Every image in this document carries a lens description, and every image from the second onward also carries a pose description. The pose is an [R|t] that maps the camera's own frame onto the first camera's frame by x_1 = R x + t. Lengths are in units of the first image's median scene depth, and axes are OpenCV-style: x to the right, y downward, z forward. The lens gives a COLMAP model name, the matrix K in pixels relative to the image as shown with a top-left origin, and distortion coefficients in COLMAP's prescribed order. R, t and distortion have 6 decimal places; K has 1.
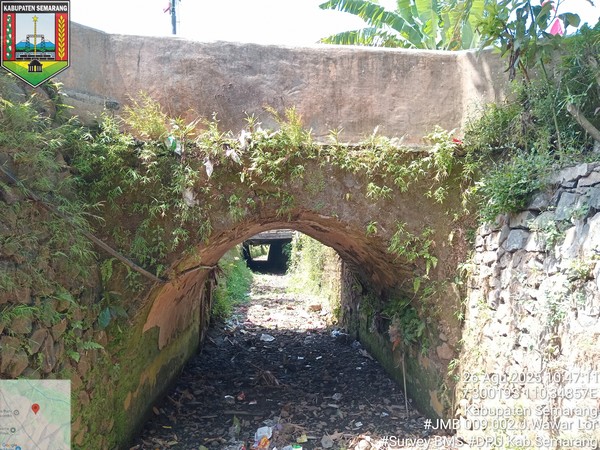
lens RADIAL K [[450.7, 0, 301.4], [0, 450.7, 215.0], [0, 0, 1]] dist [0.034752, -0.082521]
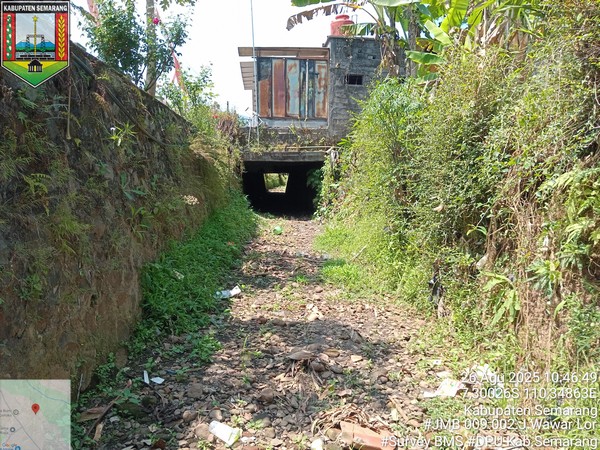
lens RADIAL K [[450.7, 0, 299.9], [0, 450.7, 220.8], [0, 0, 1]] dist [0.034752, -0.082521]
pose [[0.998522, 0.029794, -0.045460, -0.108685], [-0.021841, 0.985825, 0.166351, 0.141045], [0.049772, -0.165112, 0.985018, 1.768532]]
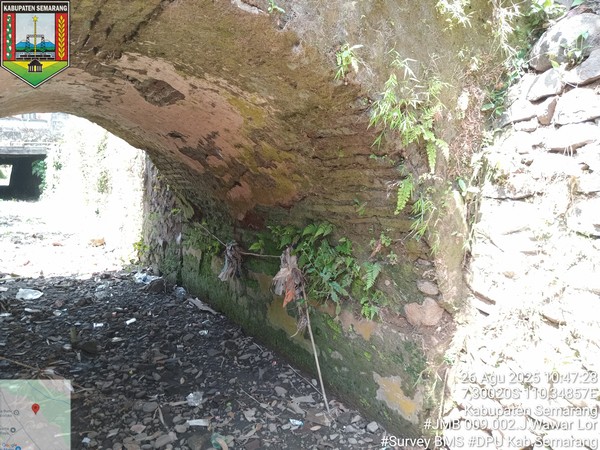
lens RADIAL K [[450.7, 0, 297.9], [0, 450.7, 222.0], [0, 0, 1]] dist [0.034752, -0.082521]
pose [[0.878519, -0.029480, 0.476797, -0.069932], [-0.053757, 0.985653, 0.159992, 0.086953], [-0.474673, -0.166188, 0.864331, 0.483518]]
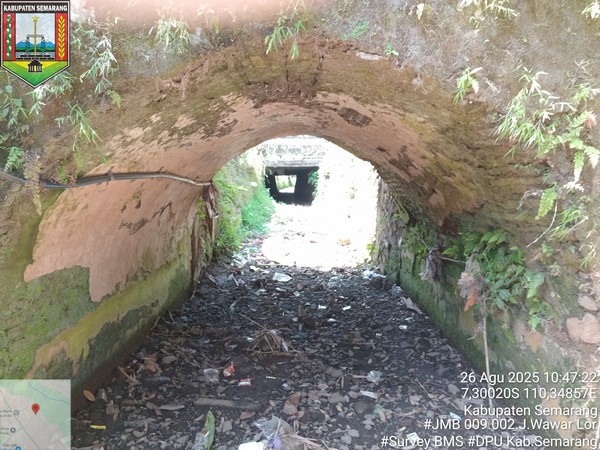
lens RADIAL K [[450.7, 0, 300.2], [0, 450.7, 219.4], [0, 0, 1]] dist [0.034752, -0.082521]
pose [[0.997690, 0.019368, -0.065111, 0.010410], [-0.009017, 0.987770, 0.155656, 0.076095], [0.067329, -0.154710, 0.985663, 0.379359]]
